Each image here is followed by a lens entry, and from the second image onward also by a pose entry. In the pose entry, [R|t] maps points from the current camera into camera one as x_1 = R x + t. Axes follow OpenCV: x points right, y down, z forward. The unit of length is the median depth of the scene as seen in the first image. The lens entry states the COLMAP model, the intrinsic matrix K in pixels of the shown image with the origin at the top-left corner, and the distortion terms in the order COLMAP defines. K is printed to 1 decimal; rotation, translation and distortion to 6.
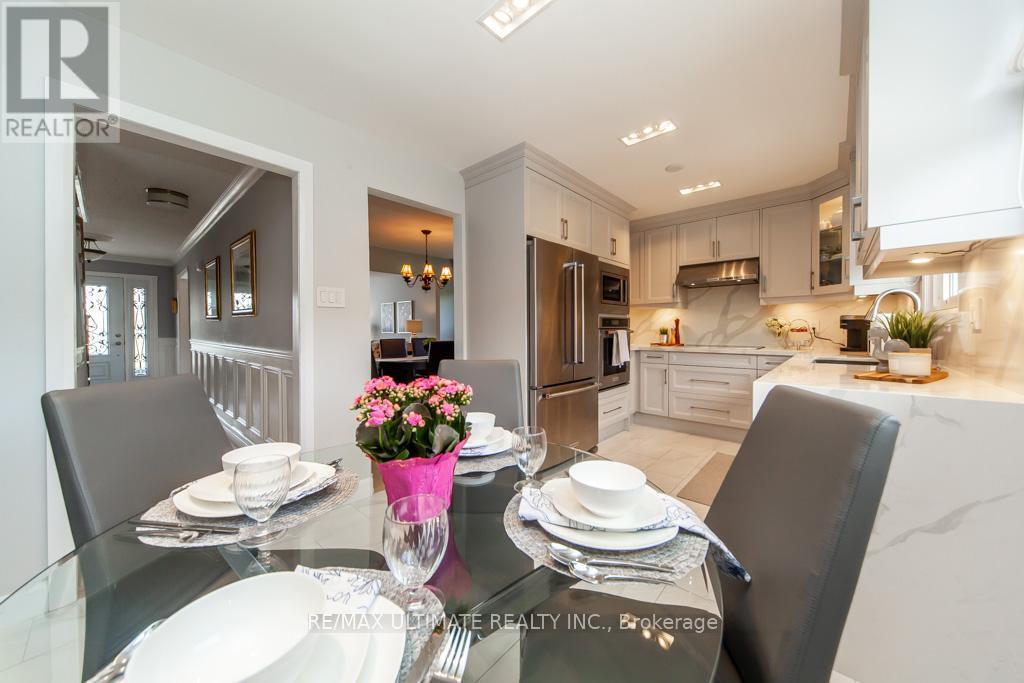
lens RADIAL K [[360.6, 0, 513.9], [0, 360.6, 337.5], [0, 0, 1]] dist [0.000774, 0.000060]
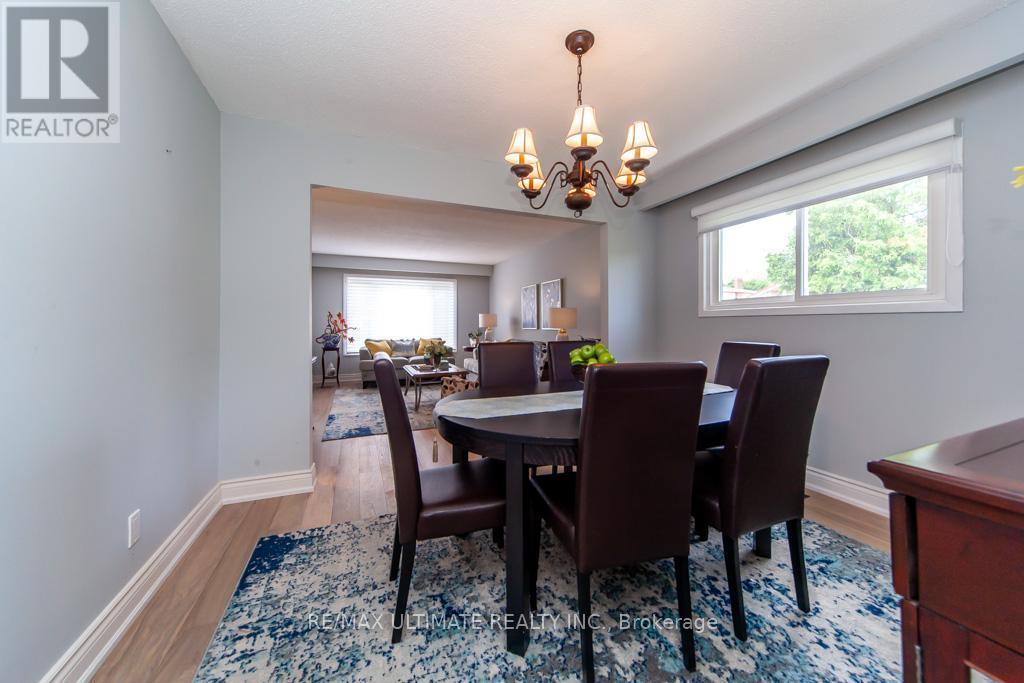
lens RADIAL K [[360.6, 0, 516.1], [0, 360.6, 331.8], [0, 0, 1]] dist [0.000774, 0.000060]
pose [[0.908847, 0.005893, -0.417089, -0.089410], [-0.008225, 0.999959, -0.003795, -0.004558], [0.417050, 0.006880, 0.908858, 0.389099]]
